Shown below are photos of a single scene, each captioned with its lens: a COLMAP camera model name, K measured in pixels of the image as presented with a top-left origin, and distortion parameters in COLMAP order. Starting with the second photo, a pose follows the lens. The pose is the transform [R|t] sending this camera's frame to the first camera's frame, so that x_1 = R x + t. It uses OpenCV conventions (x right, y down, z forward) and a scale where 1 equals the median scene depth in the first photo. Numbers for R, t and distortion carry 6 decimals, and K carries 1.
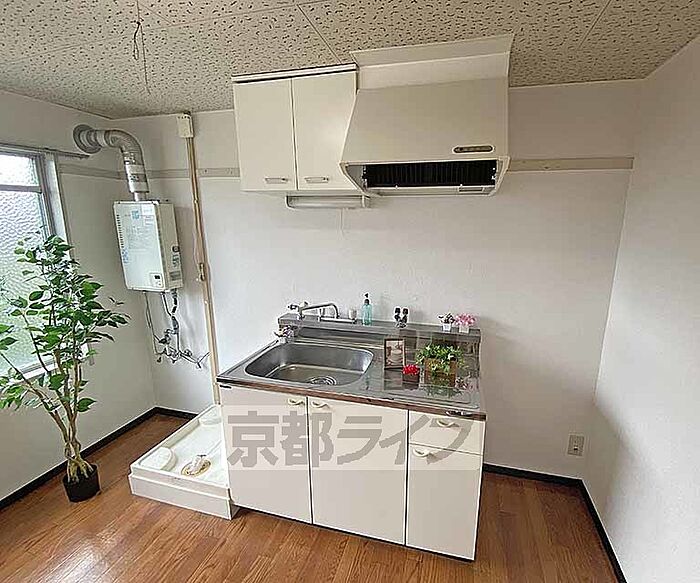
lens RADIAL K [[318.9, 0, 388.8], [0, 318.9, 289.0], [0, 0, 1]] dist [0.020833, -0.019781]
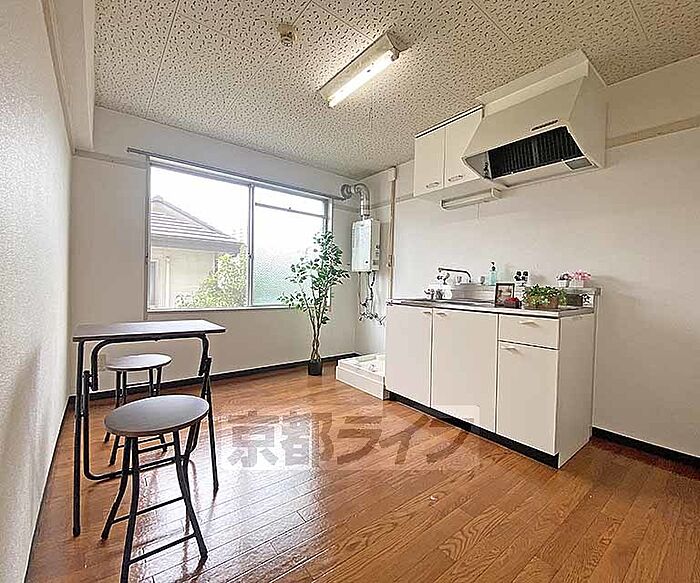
lens RADIAL K [[318.9, 0, 356.9], [0, 318.9, 292.1], [0, 0, 1]] dist [0.020833, -0.019781]
pose [[0.784545, 0.019968, -0.619751, 0.313639], [-0.143422, 0.978222, -0.150041, 0.419678], [0.603258, 0.206600, 0.770322, -0.325548]]
